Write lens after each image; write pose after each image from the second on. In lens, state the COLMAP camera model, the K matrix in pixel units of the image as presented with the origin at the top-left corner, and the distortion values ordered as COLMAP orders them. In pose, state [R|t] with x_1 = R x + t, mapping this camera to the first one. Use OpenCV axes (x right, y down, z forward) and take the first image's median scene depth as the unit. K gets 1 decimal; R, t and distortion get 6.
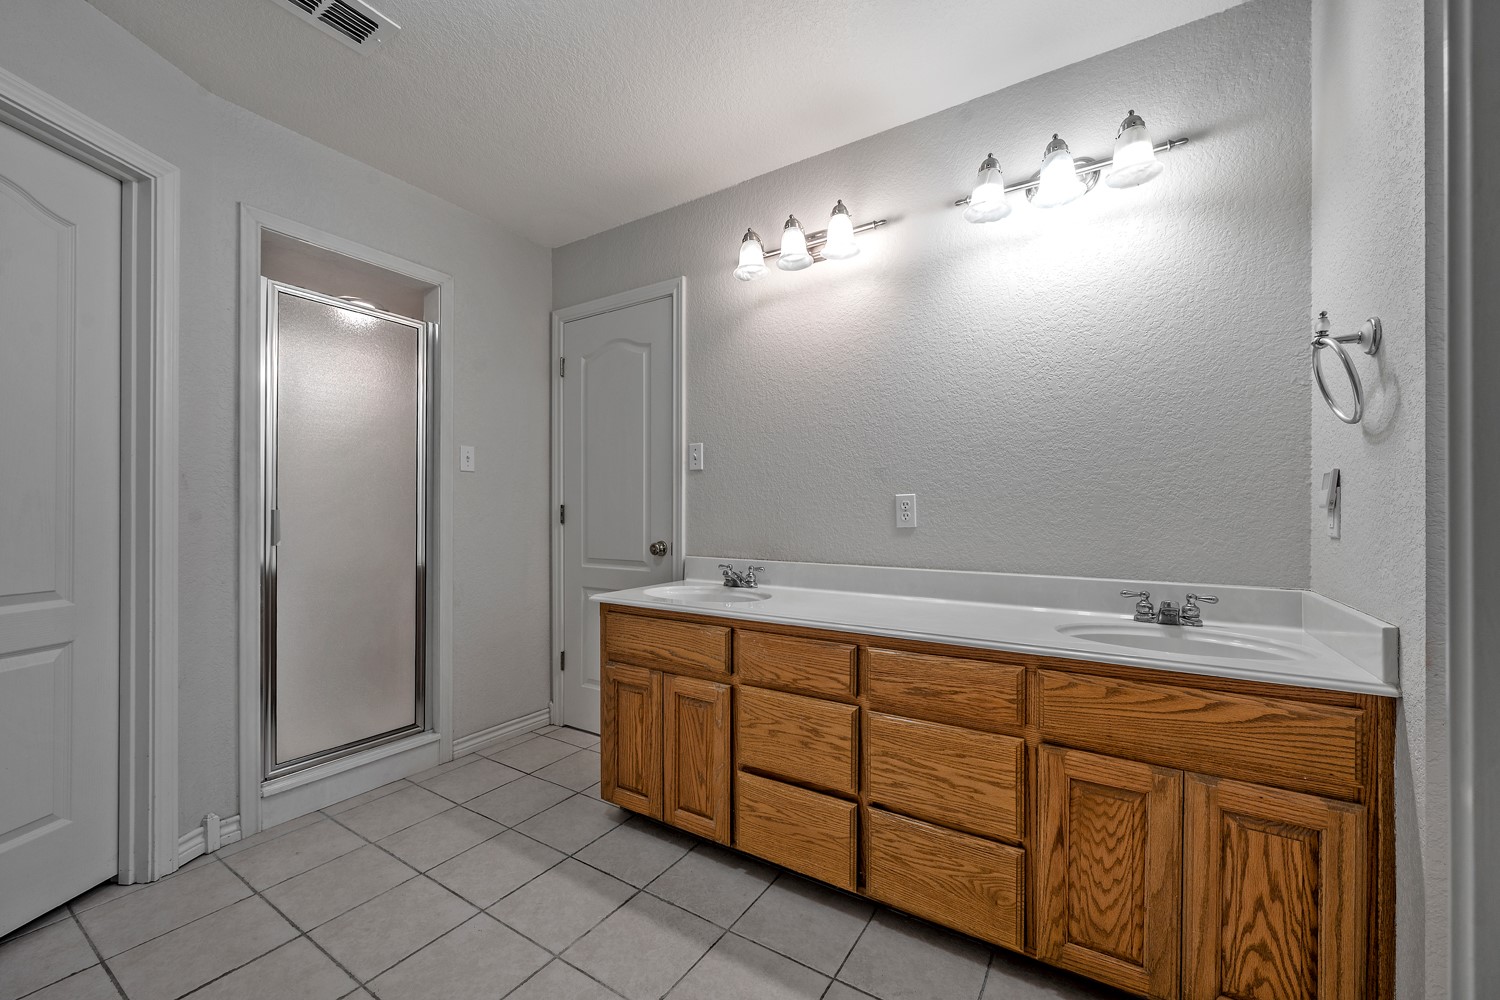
lens RADIAL K [[599.6, 0, 746.7], [0, 599.6, 507.3], [0, 0, 1]] dist [-0.001510, -0.000378]
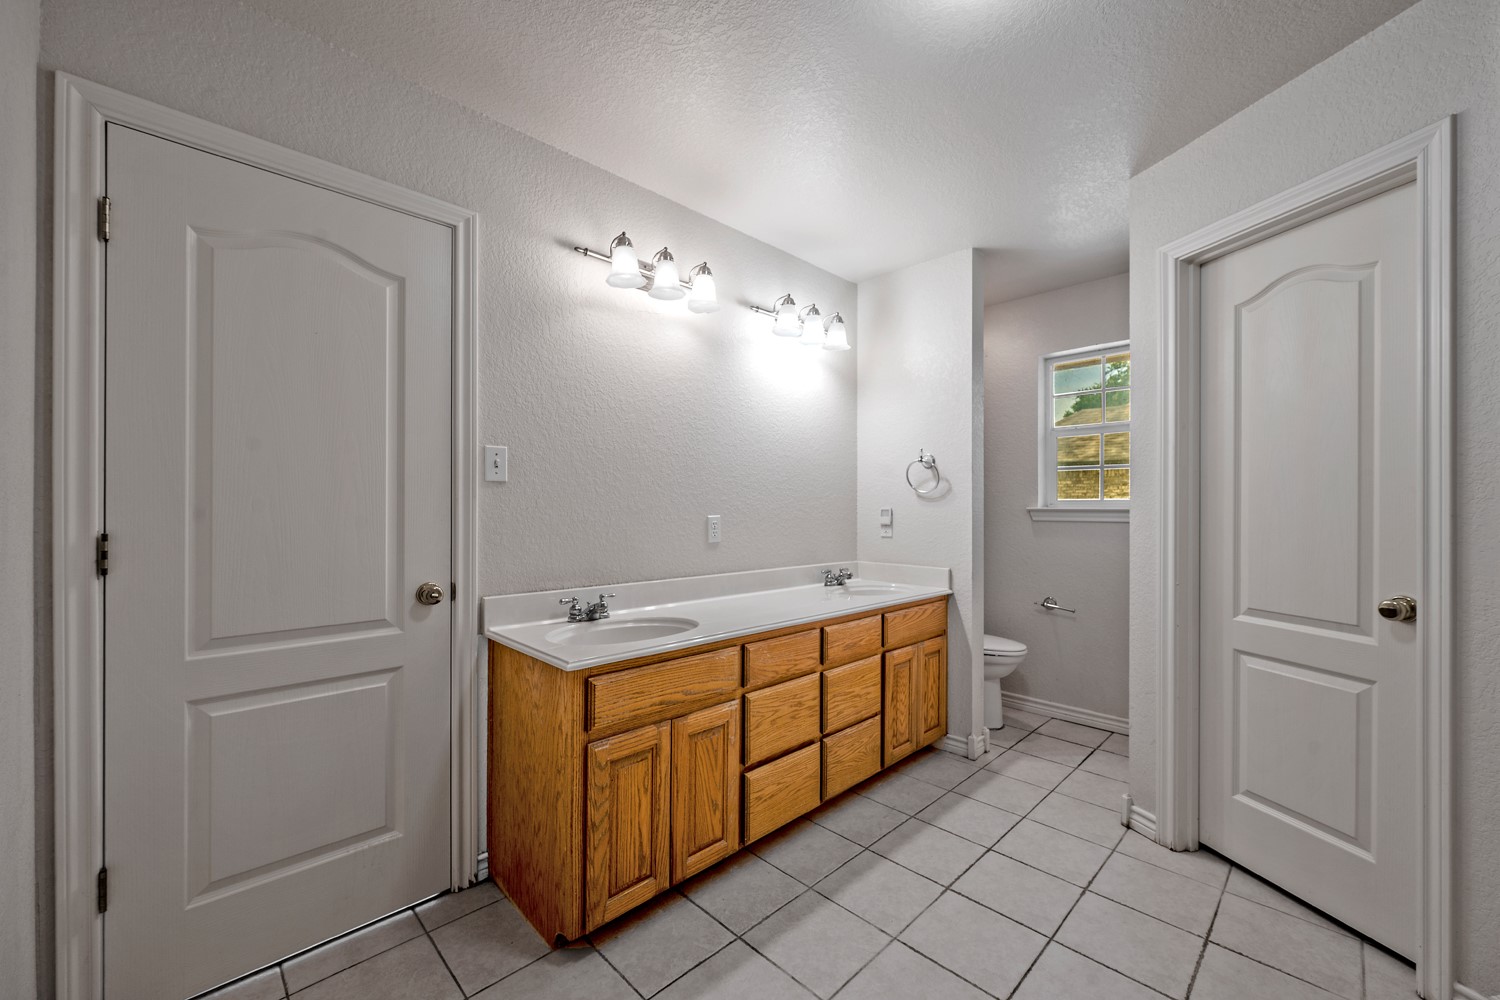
lens RADIAL K [[599.6, 0, 746.7], [0, 599.6, 507.3], [0, 0, 1]] dist [-0.001510, -0.000378]
pose [[0.215519, 0.003214, 0.976494, -1.099431], [-0.004539, 0.999987, -0.002289, -0.043778], [-0.976489, -0.003939, 0.215531, 0.778751]]
